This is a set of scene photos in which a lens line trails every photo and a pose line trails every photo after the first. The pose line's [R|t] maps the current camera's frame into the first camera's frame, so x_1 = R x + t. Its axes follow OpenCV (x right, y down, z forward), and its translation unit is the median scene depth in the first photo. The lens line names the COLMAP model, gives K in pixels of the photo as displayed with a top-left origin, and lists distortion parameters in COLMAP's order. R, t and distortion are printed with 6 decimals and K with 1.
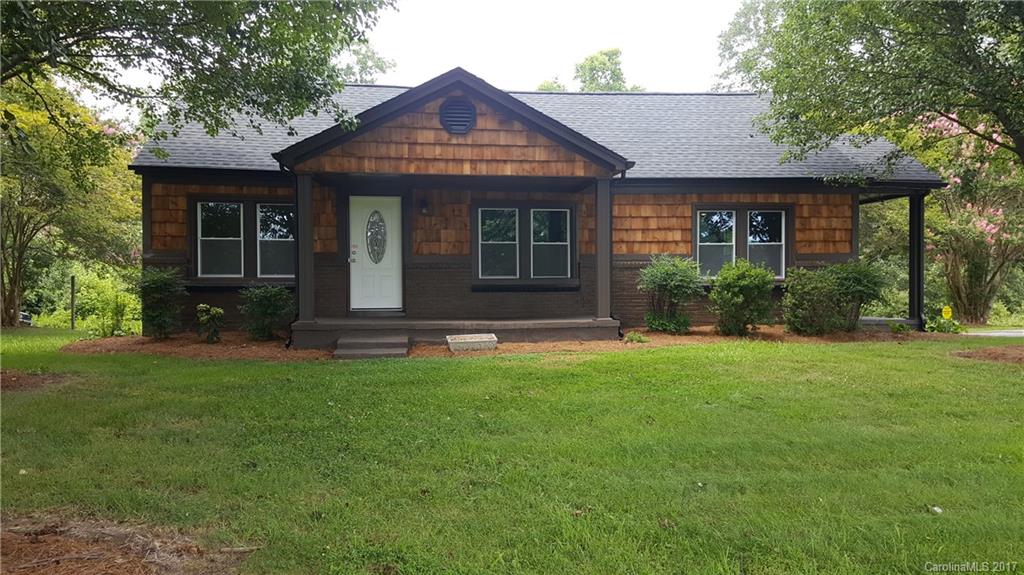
lens RADIAL K [[734.8, 0, 512.0], [0, 734.8, 287.5], [0, 0, 1]] dist [0.155706, -0.248445]
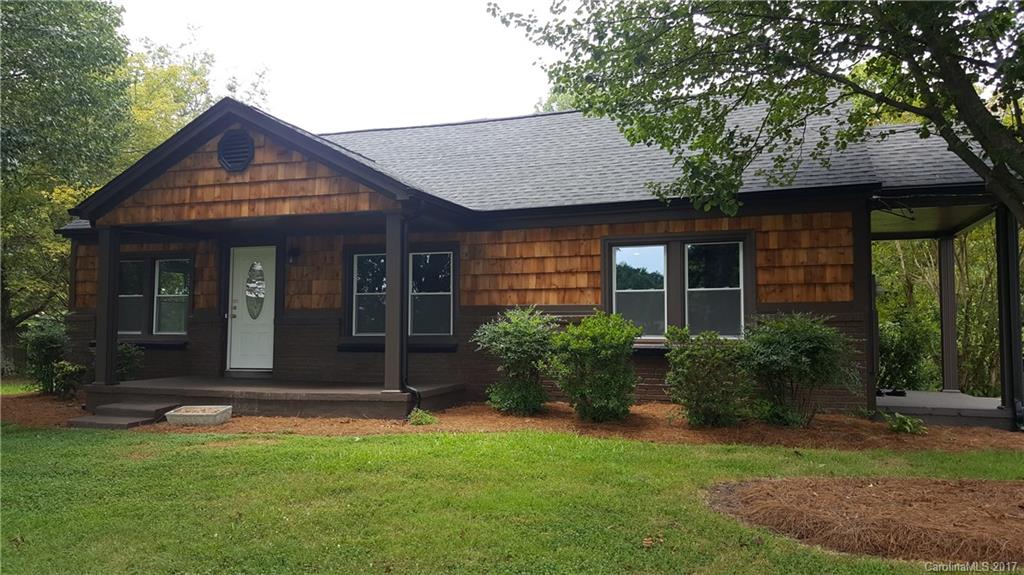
lens RADIAL K [[734.8, 0, 512.0], [0, 734.8, 287.5], [0, 0, 1]] dist [0.155706, -0.248445]
pose [[0.893546, -0.021333, -0.448466, 0.549691], [-0.008228, 0.997925, -0.063864, -0.016248], [0.448897, 0.060755, 0.891516, 0.332528]]
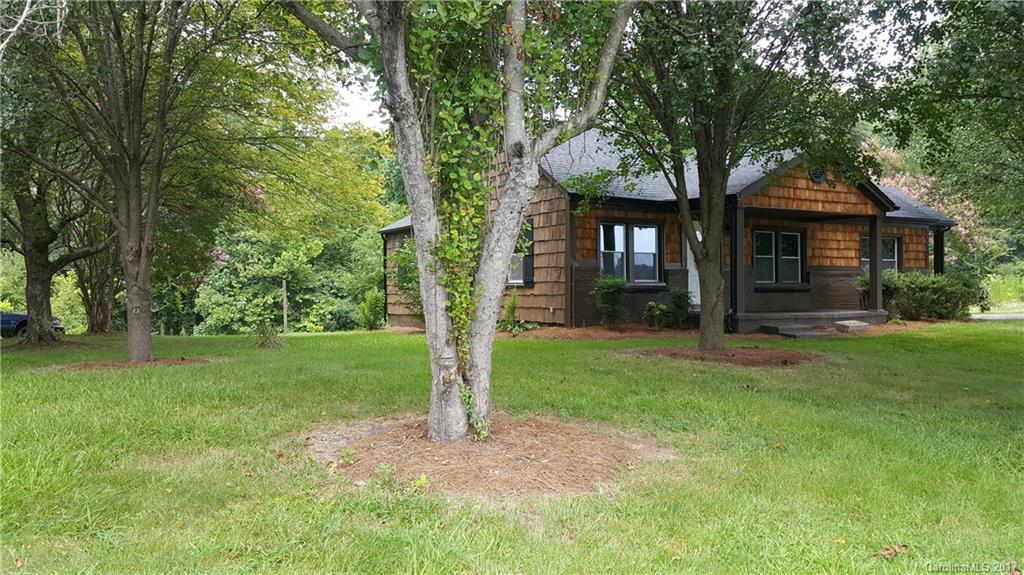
lens RADIAL K [[734.8, 0, 512.0], [0, 734.8, 287.5], [0, 0, 1]] dist [0.155706, -0.248445]
pose [[0.917443, 0.000204, 0.397868, -1.080555], [0.001080, 0.999995, -0.003002, 0.000033], [-0.397866, 0.003184, 0.917438, -0.091689]]
